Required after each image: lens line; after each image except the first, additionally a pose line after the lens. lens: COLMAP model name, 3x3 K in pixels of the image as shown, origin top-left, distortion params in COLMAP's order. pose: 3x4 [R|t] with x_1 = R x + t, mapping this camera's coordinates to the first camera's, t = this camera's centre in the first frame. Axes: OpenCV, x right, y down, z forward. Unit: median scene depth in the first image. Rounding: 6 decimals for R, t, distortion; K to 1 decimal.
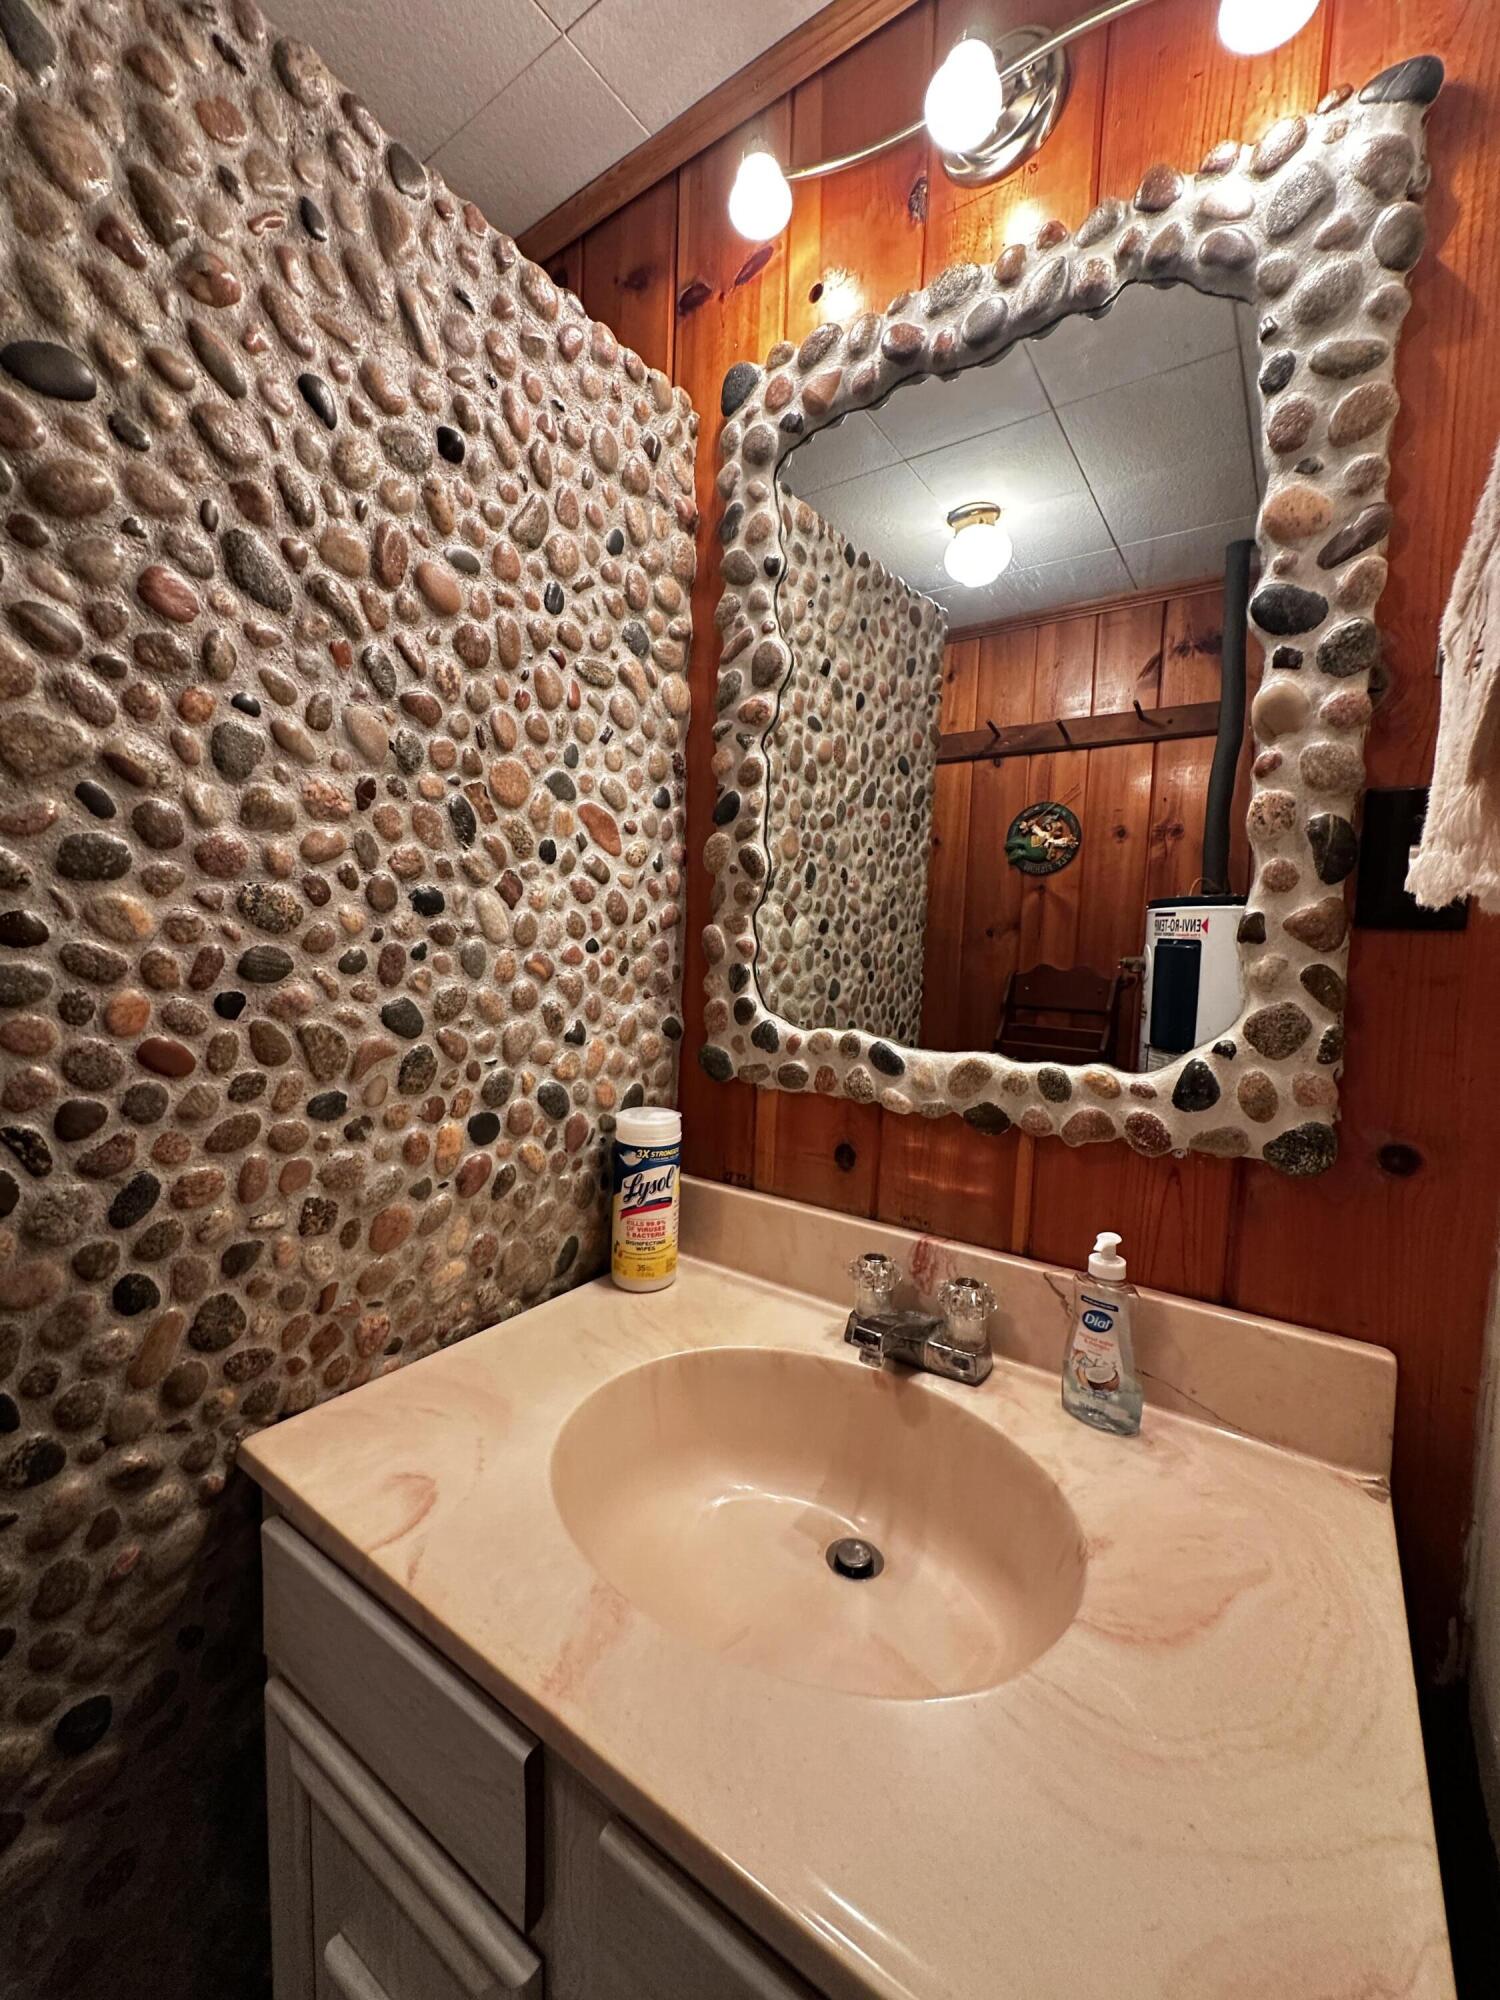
lens RADIAL K [[795.5, 0, 746.3], [0, 795.5, 997.5], [0, 0, 1]] dist [-0.004158, 0.000867]
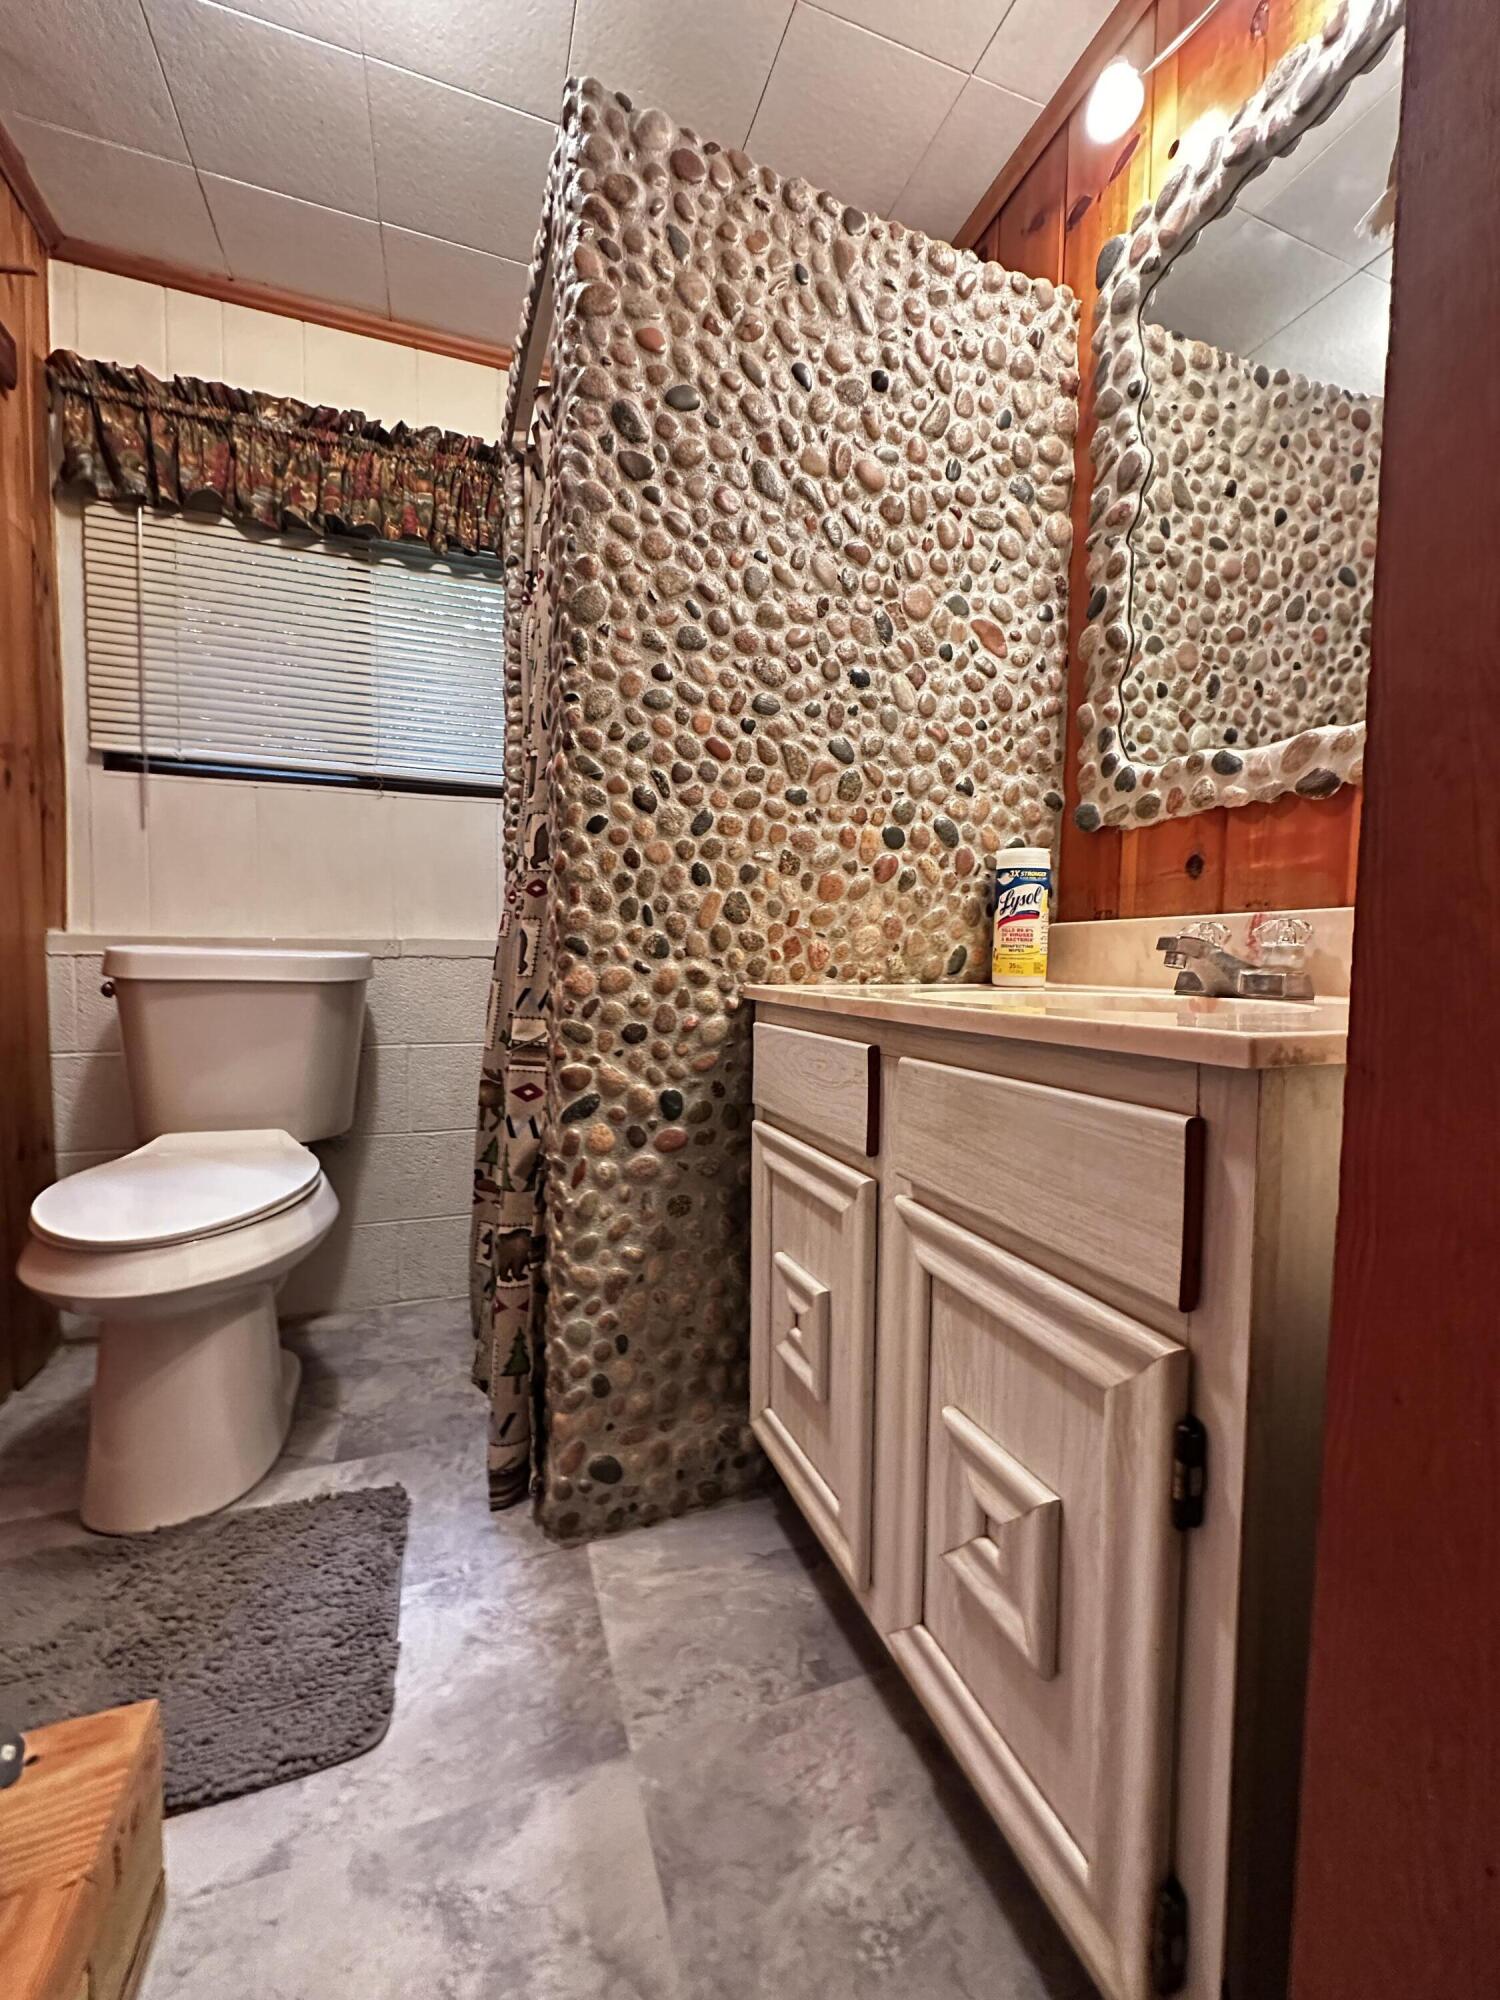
lens RADIAL K [[795.5, 0, 754.9], [0, 795.5, 998.3], [0, 0, 1]] dist [-0.004158, 0.000867]
pose [[0.829422, 0.010910, -0.558515, 0.280813], [-0.030760, 0.999184, -0.026163, 0.513611], [0.557774, 0.038880, 0.829082, -0.343639]]
